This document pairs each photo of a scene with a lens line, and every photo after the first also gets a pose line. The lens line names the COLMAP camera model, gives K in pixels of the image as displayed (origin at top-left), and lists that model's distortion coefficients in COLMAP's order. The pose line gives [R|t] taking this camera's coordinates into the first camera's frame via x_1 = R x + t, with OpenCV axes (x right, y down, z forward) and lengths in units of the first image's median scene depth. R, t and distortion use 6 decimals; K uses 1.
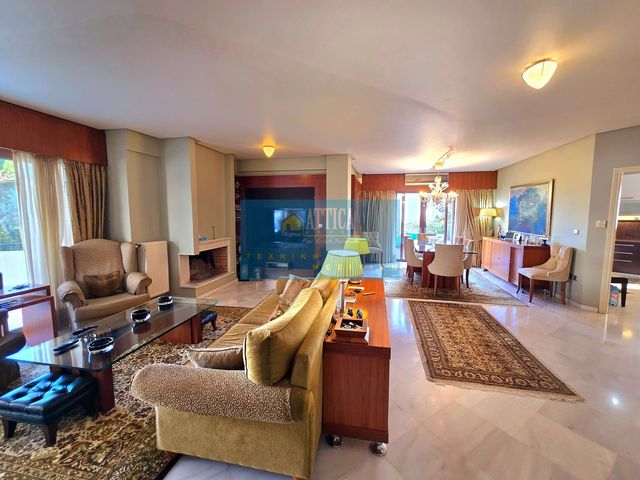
lens RADIAL K [[261.1, 0, 320.0], [0, 261.1, 240.0], [0, 0, 1]] dist [0.000005, 0.000203]
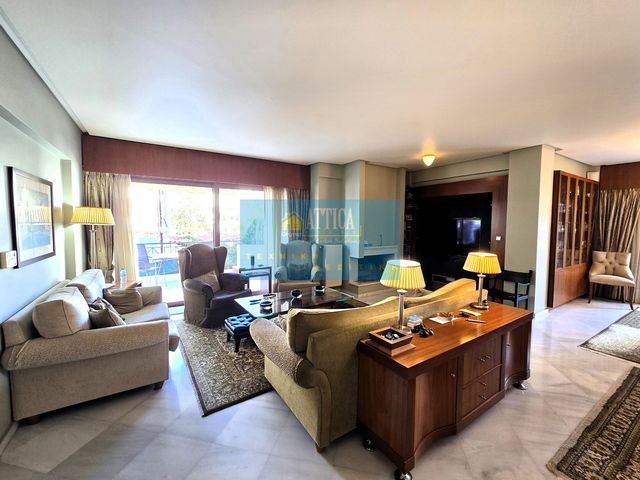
lens RADIAL K [[261.1, 0, 320.0], [0, 261.1, 240.0], [0, 0, 1]] dist [0.000005, 0.000203]
pose [[0.708966, 0.049100, -0.703531, 0.230365], [-0.076592, 0.997034, -0.007601, -0.001608], [0.701071, 0.059273, 0.710624, 0.035960]]
